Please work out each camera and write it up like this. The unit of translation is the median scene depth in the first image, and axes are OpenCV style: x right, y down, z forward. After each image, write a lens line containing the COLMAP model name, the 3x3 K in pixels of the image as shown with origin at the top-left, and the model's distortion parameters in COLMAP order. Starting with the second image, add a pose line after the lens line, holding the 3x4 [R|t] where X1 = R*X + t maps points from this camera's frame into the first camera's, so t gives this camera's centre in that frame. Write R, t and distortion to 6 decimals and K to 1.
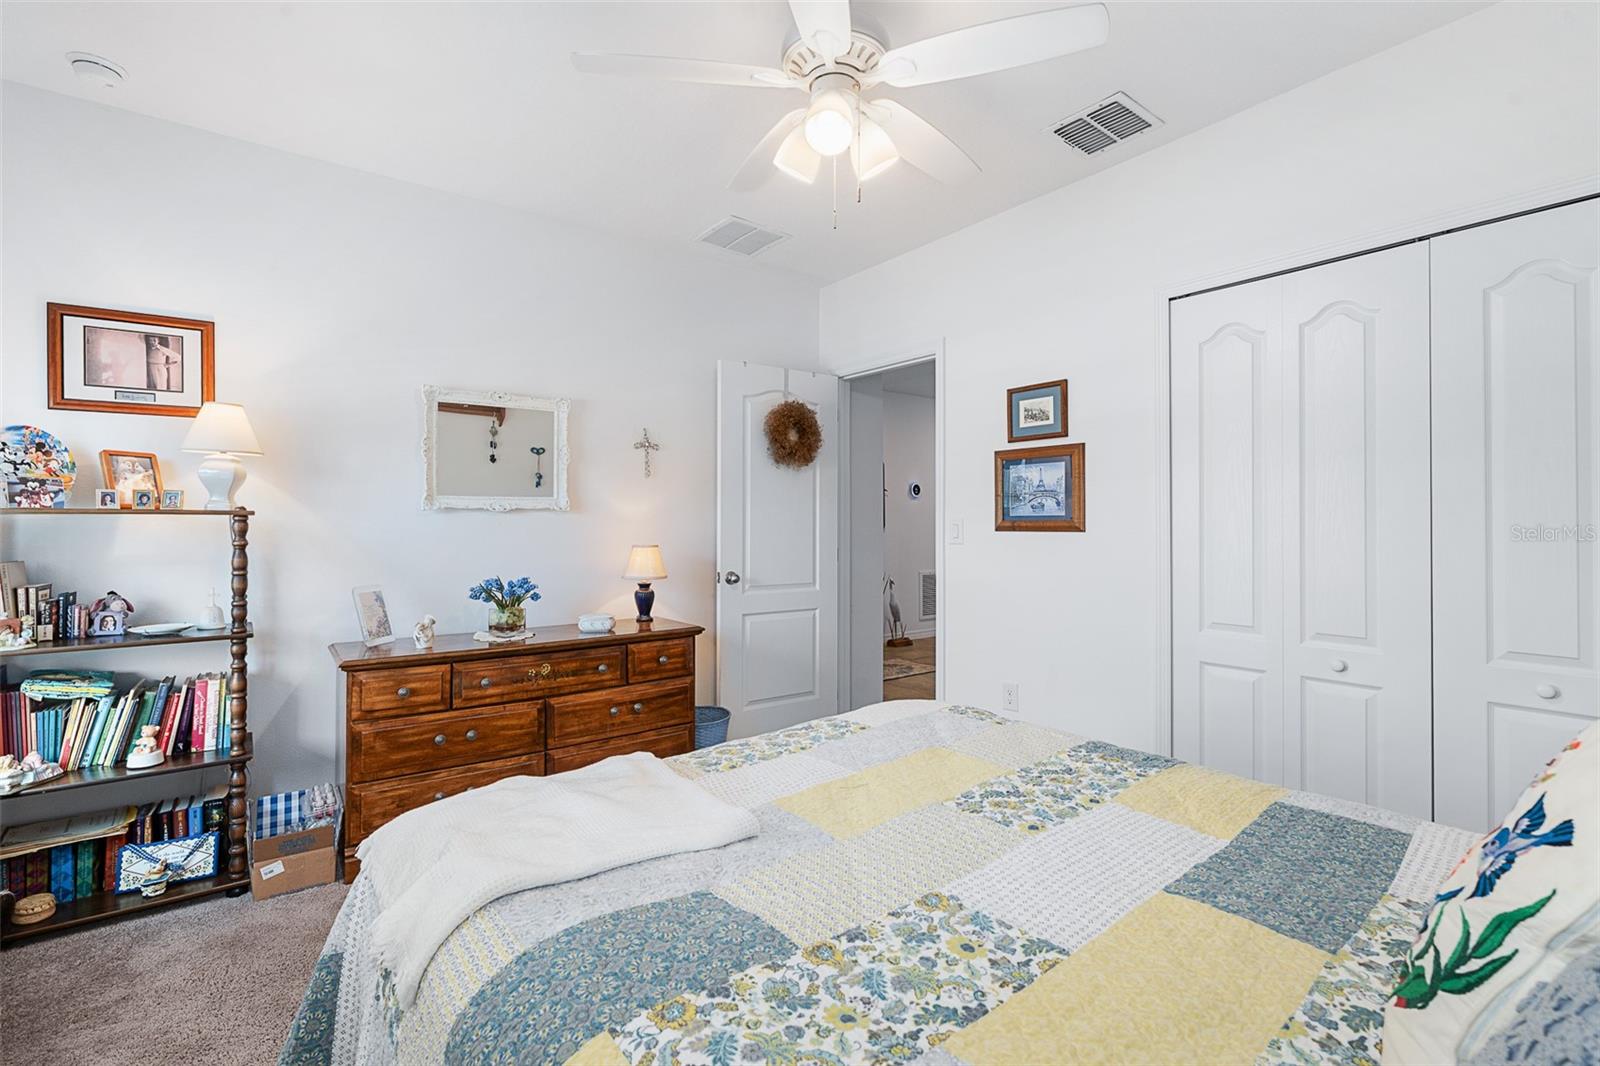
lens RADIAL K [[740.5, 0, 788.0], [0, 740.5, 526.7], [0, 0, 1]] dist [-0.005529, -0.001237]
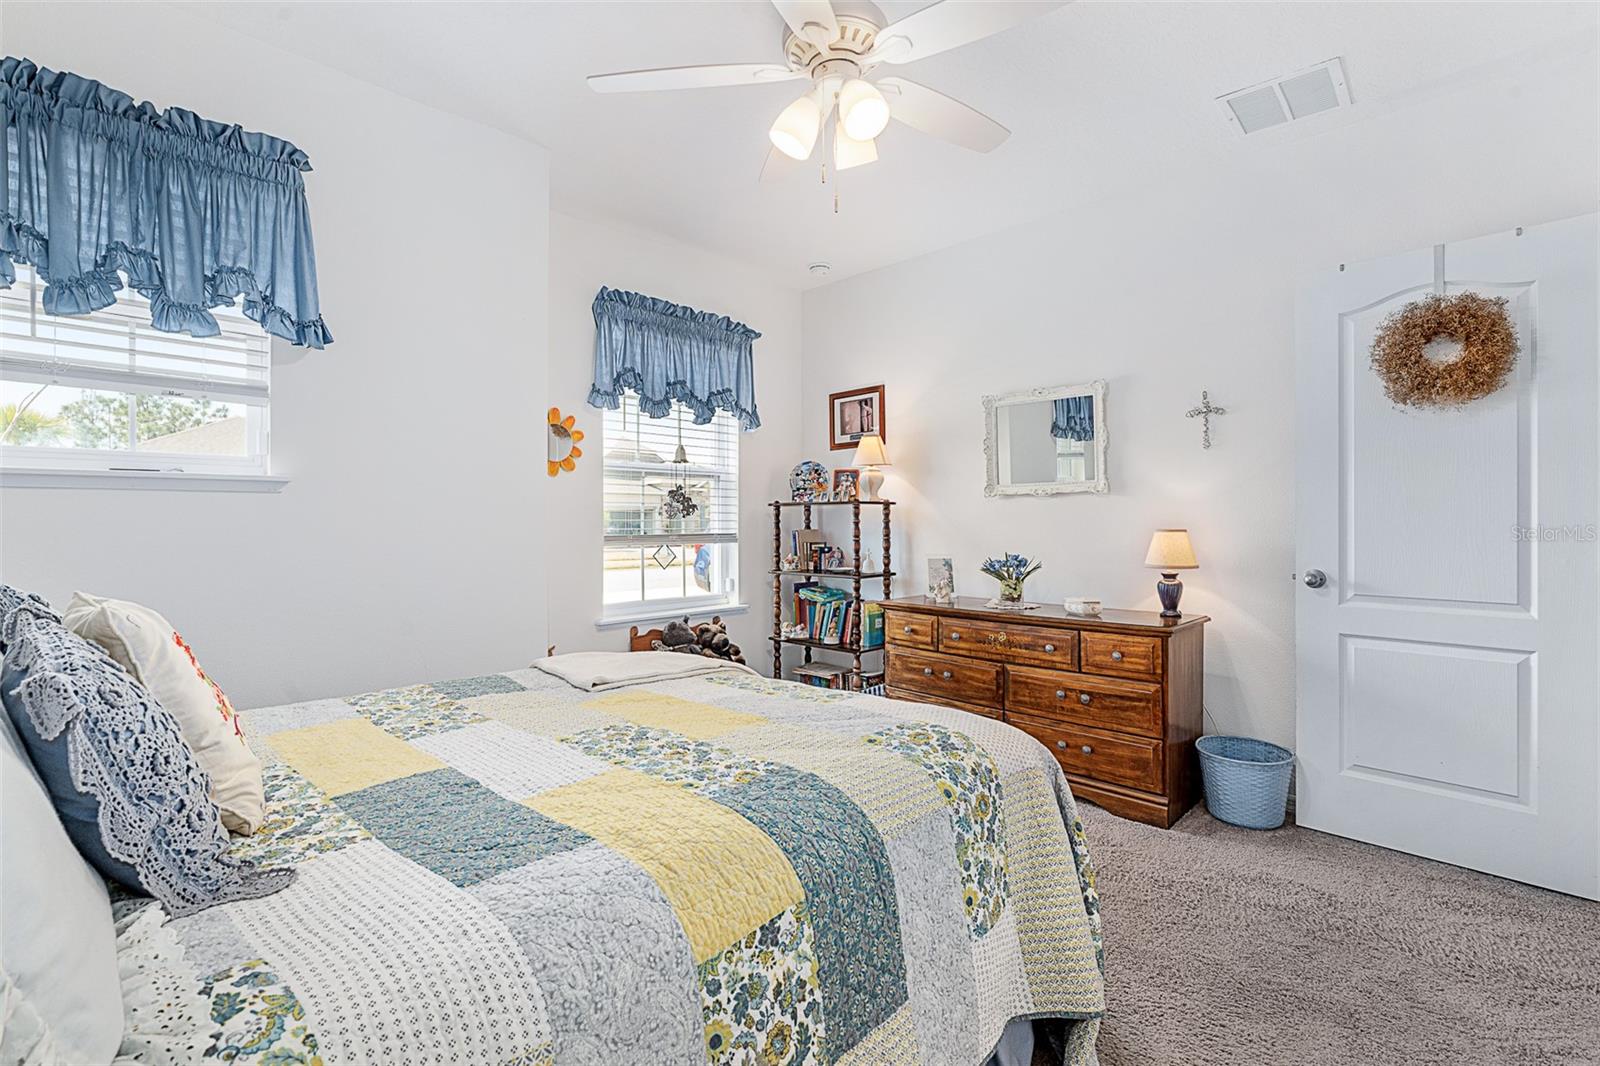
lens RADIAL K [[740.5, 0, 805.0], [0, 740.5, 529.1], [0, 0, 1]] dist [-0.005529, -0.001237]
pose [[0.137318, 0.013359, -0.990437, 0.698509], [0.002488, 0.999901, 0.013832, 0.013452], [0.990524, -0.004364, 0.137271, 0.526998]]
